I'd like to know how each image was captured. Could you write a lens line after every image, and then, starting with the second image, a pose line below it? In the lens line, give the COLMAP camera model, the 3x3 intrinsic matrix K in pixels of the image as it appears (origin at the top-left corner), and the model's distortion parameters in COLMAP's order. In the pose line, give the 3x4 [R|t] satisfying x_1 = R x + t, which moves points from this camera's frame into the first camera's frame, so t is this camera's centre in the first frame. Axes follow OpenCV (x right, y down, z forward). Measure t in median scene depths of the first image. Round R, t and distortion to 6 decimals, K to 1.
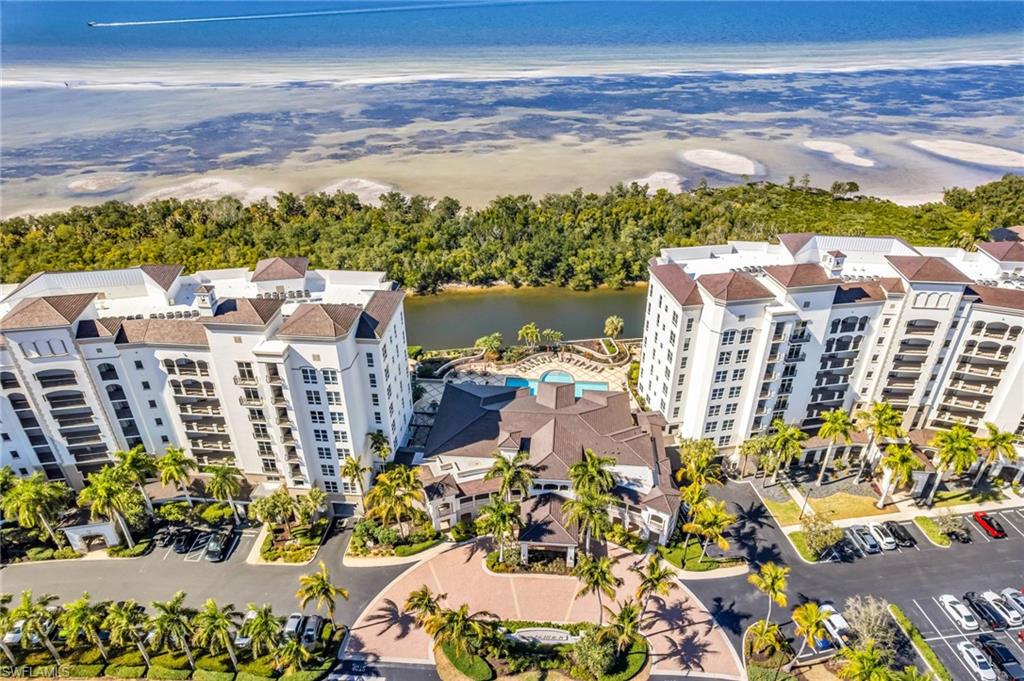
lens RADIAL K [[652.2, 0, 518.5], [0, 652.2, 355.4], [0, 0, 1]] dist [-0.063527, 0.055917]
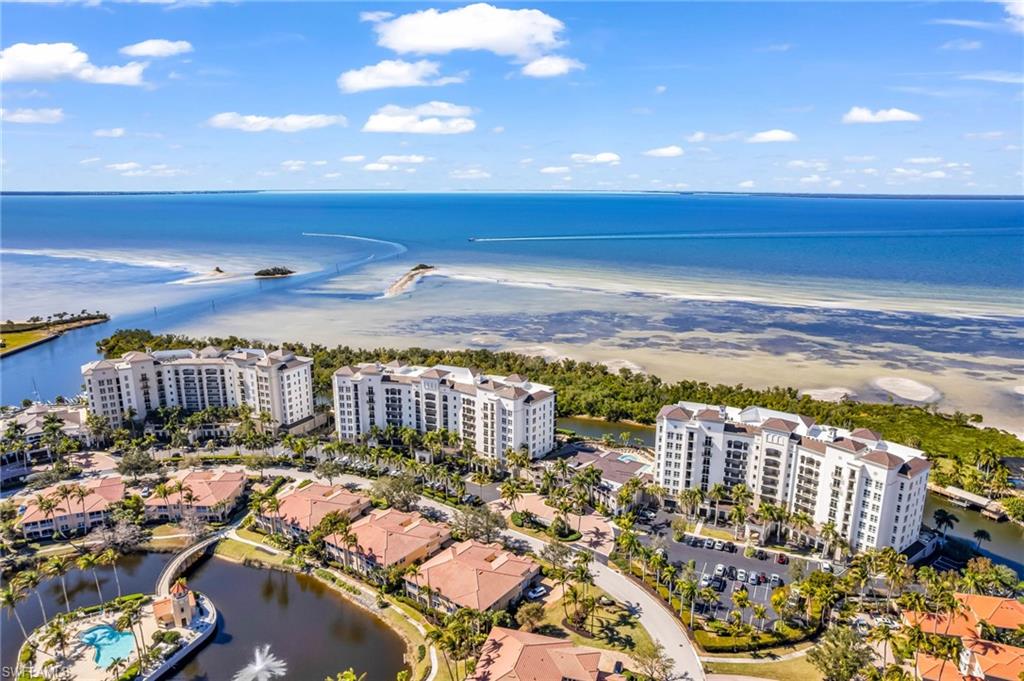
lens RADIAL K [[652.2, 0, 518.5], [0, 652.2, 355.4], [0, 0, 1]] dist [-0.063527, 0.055917]
pose [[0.839035, 0.136442, -0.526691, 0.973487], [-0.282894, 0.936303, -0.208106, 0.310276], [0.464748, 0.323606, 0.824189, -1.111213]]
